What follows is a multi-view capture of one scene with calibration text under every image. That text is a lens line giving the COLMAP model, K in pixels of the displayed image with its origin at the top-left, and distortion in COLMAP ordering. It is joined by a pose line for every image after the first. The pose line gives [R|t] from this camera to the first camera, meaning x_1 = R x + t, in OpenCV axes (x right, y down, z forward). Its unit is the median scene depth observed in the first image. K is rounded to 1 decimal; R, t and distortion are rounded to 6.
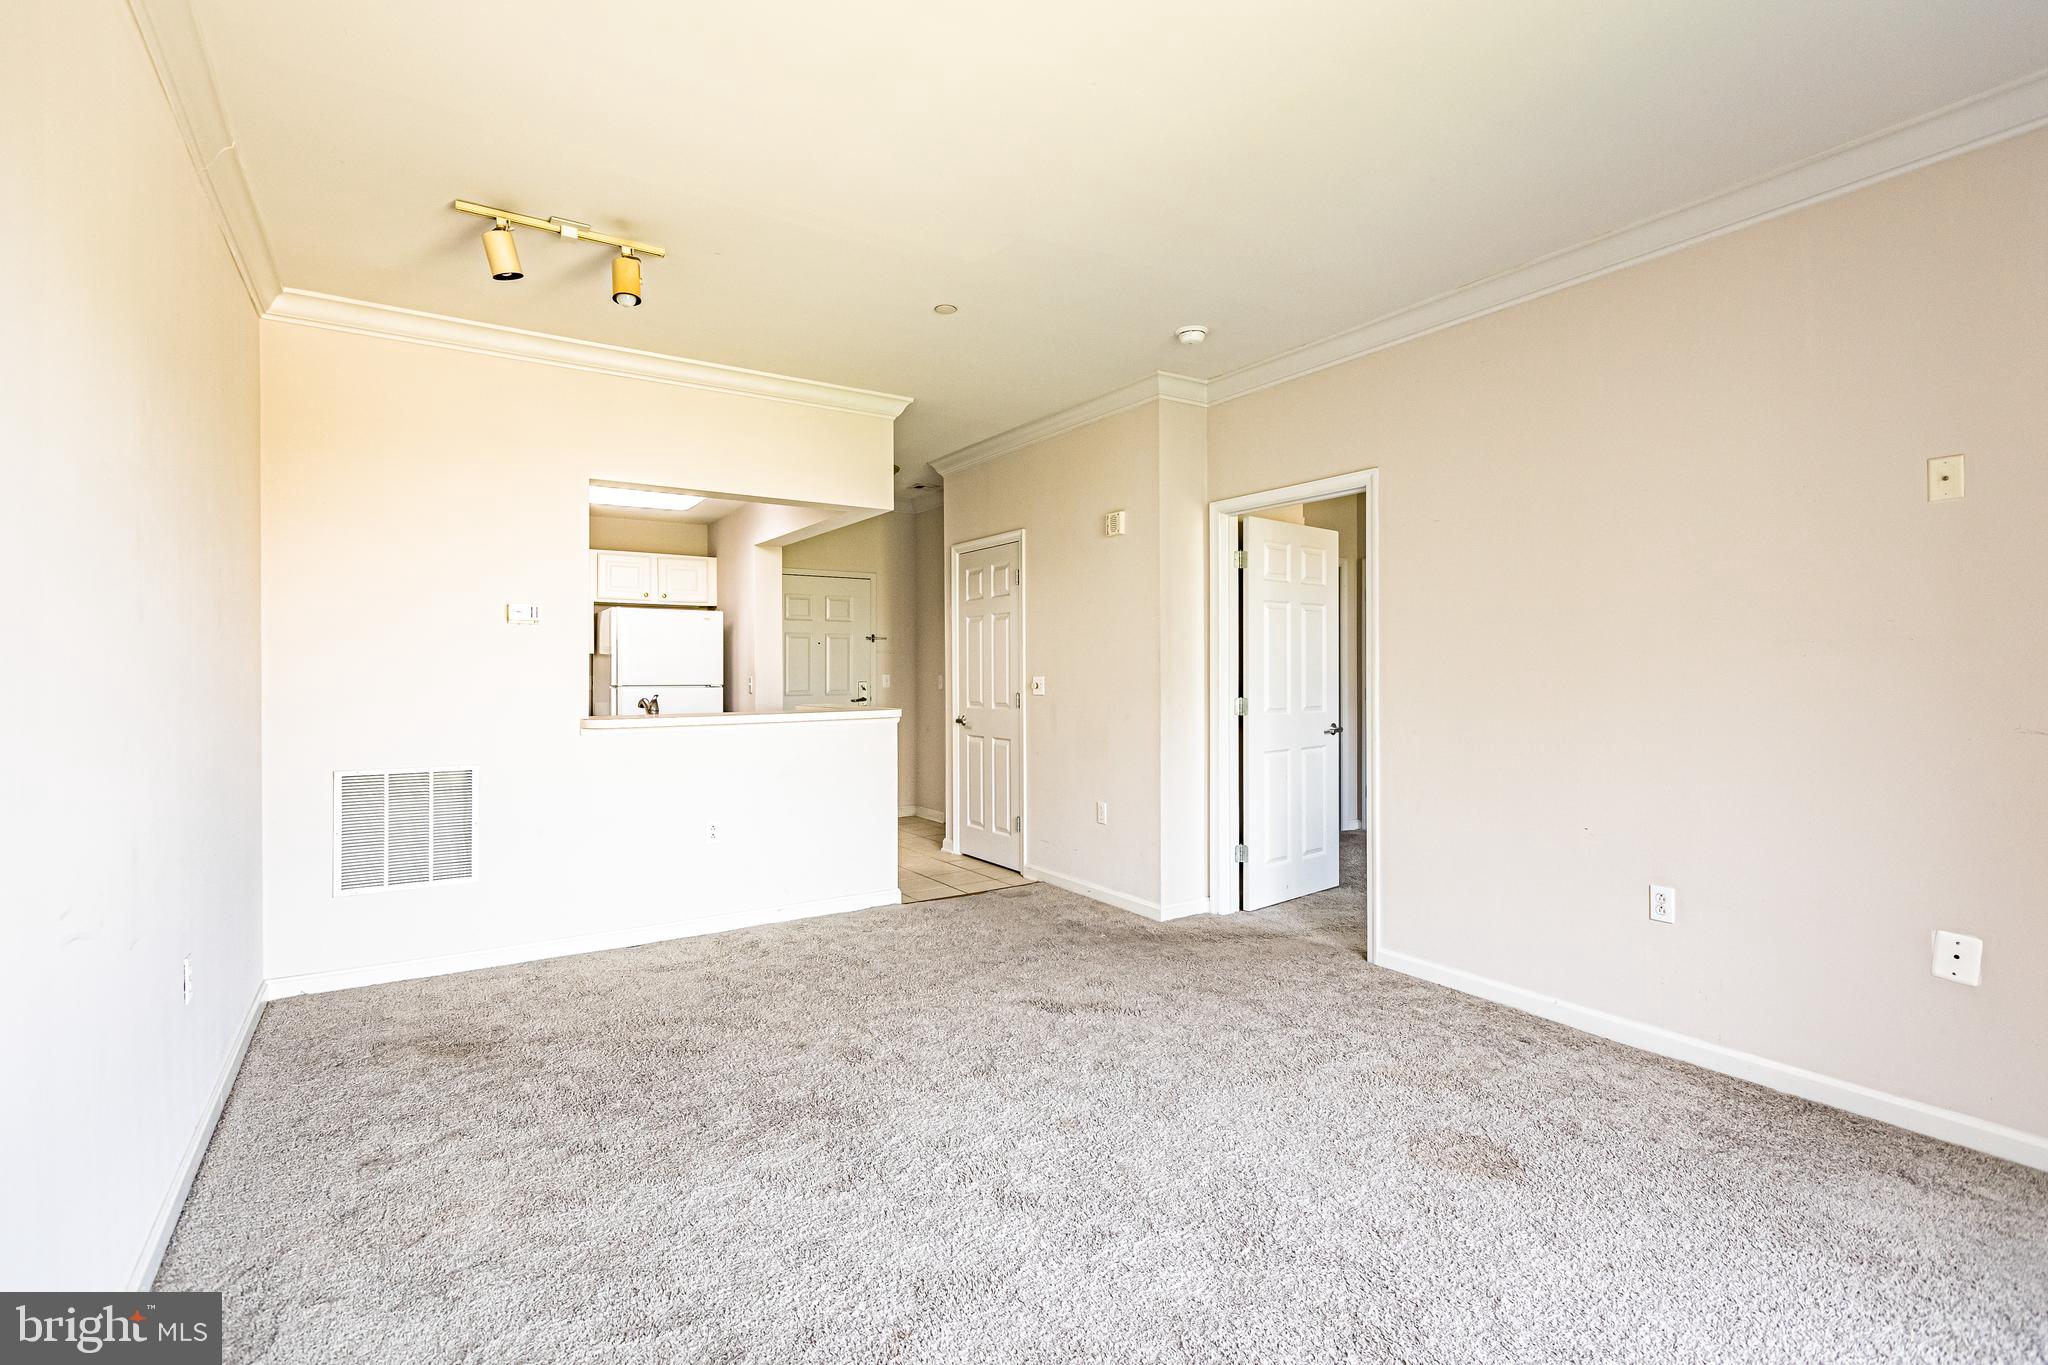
lens RADIAL K [[935.6, 0, 1022.7], [0, 935.6, 672.0], [0, 0, 1]] dist [0.001447, -0.000341]
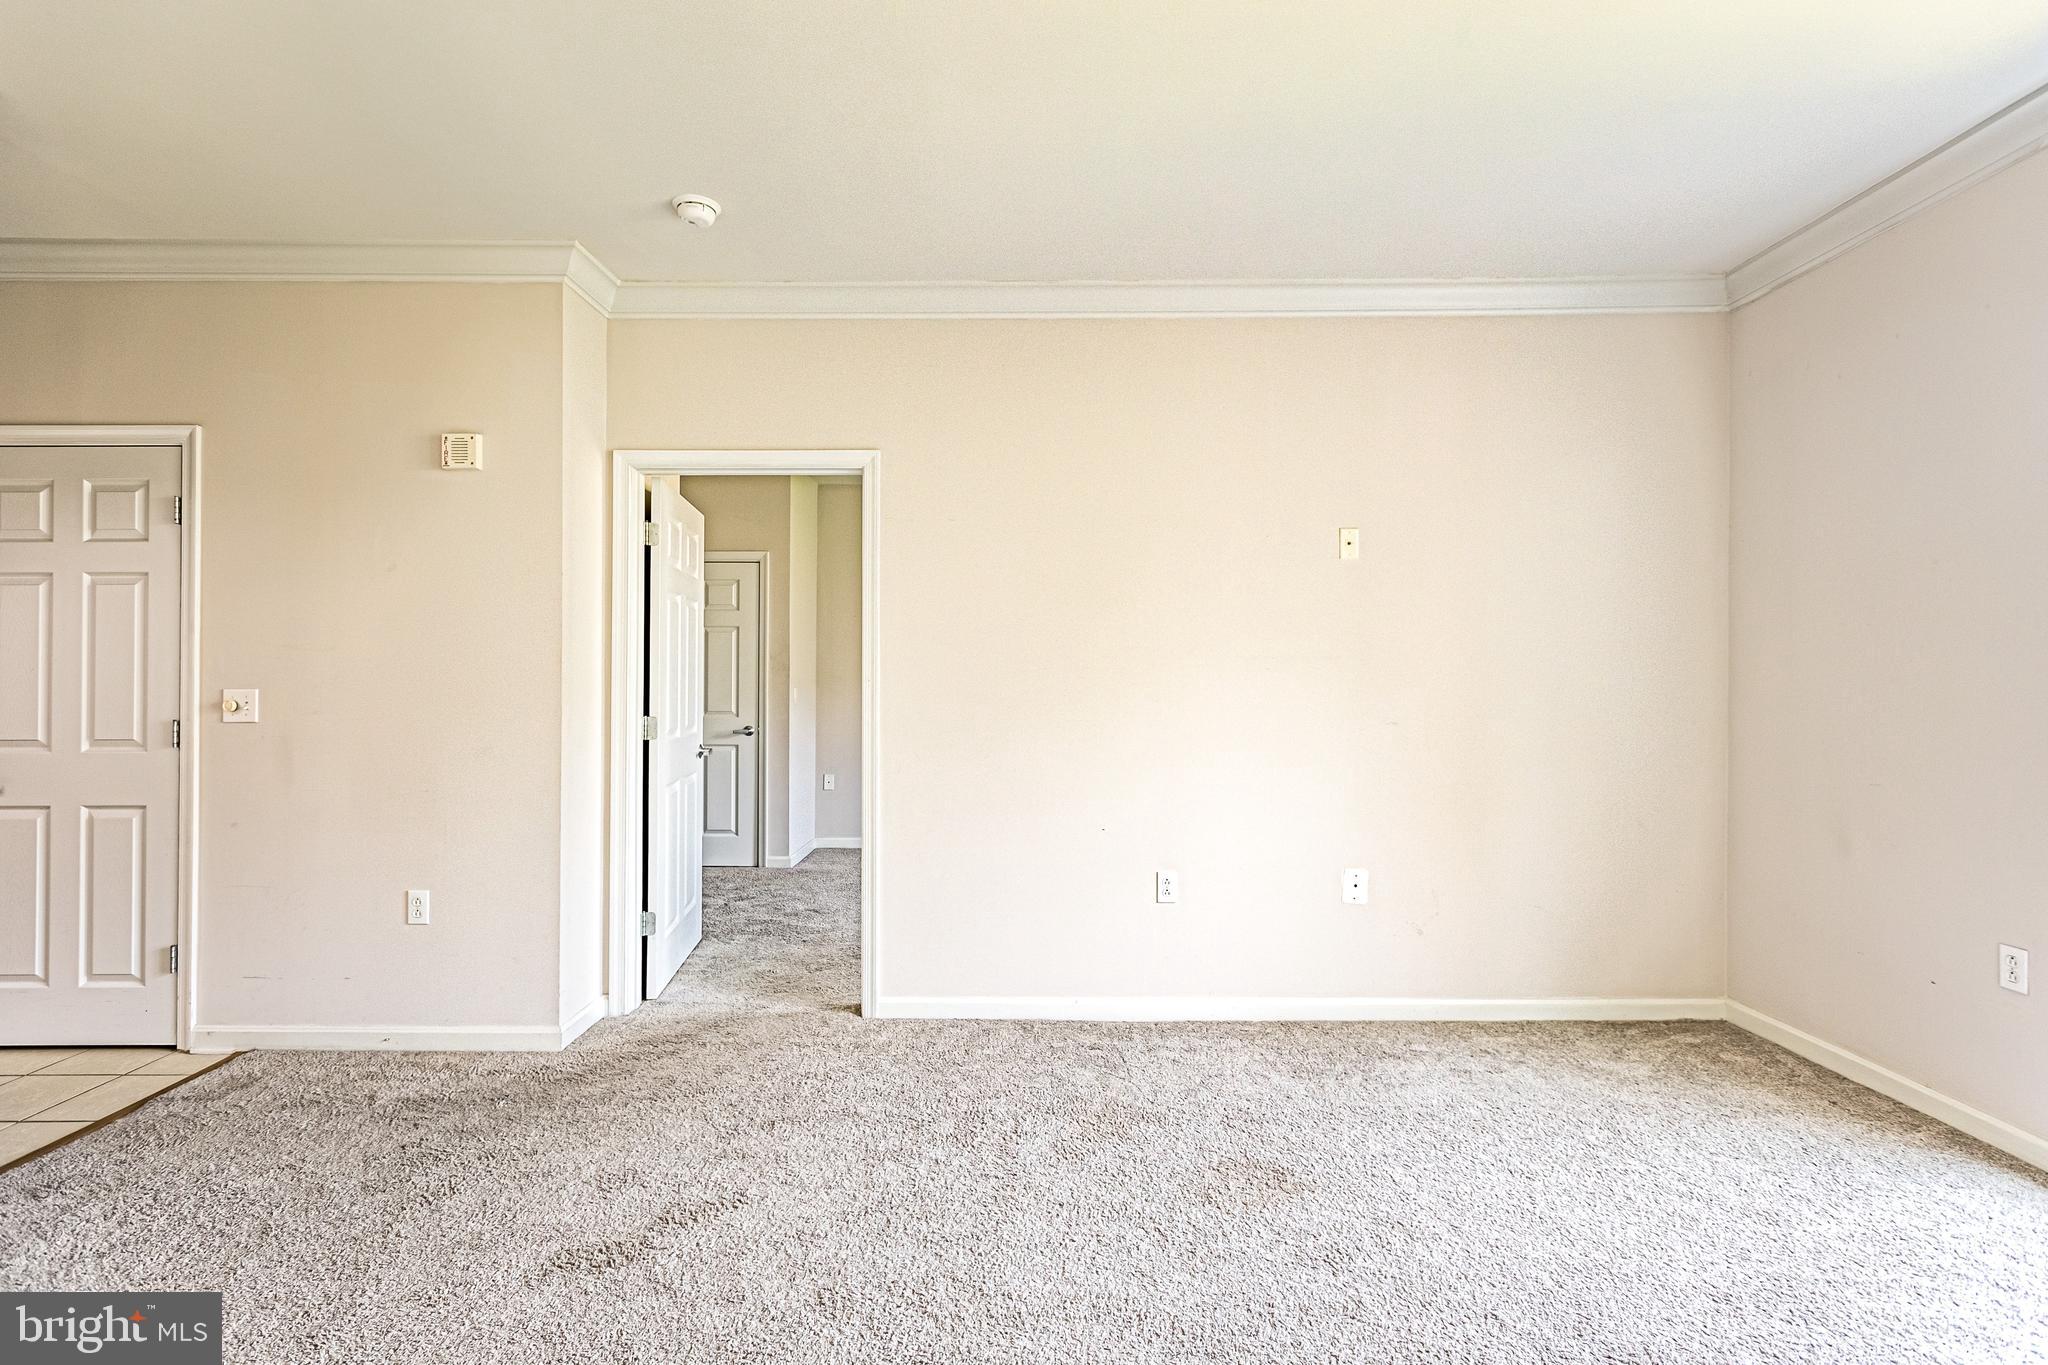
lens RADIAL K [[934.8, 0, 1020.8], [0, 934.8, 671.0], [0, 0, 1]] dist [0.000934, -0.000089]
pose [[0.547369, 0.012552, 0.836798, -0.287018], [0.000390, 0.999884, -0.015253, 0.003118], [-0.836892, 0.008676, 0.547300, 0.416710]]
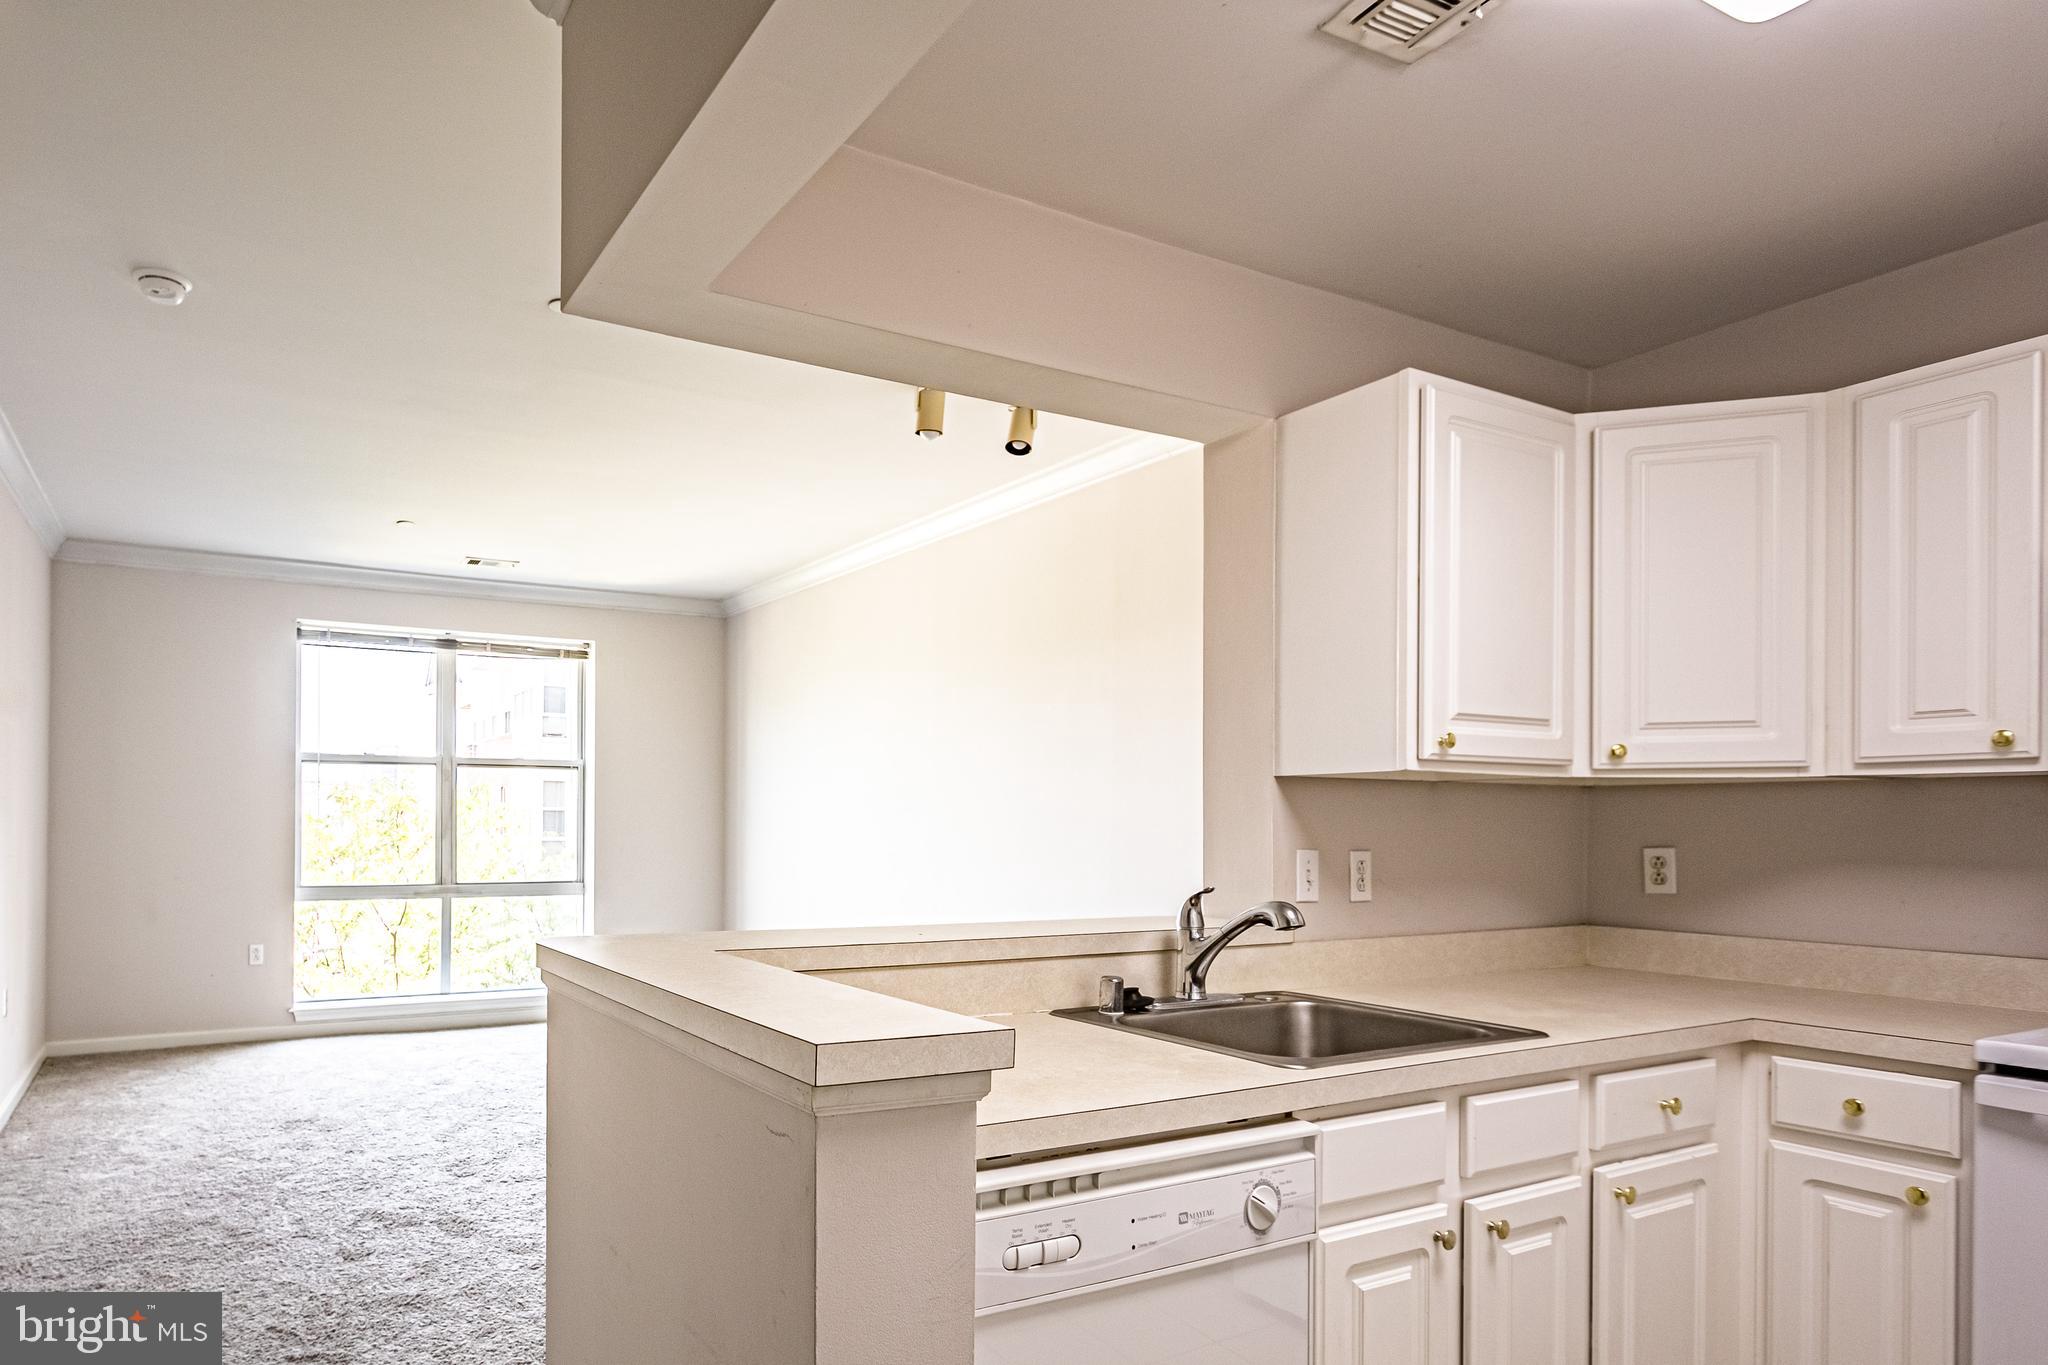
lens RADIAL K [[1164.7, 0, 777.8], [0, 1164.7, 825.4], [0, 0, 1]] dist [0.006033, -0.002815]
pose [[-0.993322, -0.001863, 0.115362, -0.336298], [-0.001392, 0.999990, 0.004166, -0.000573], [-0.115369, 0.003978, -0.993315, 1.793354]]
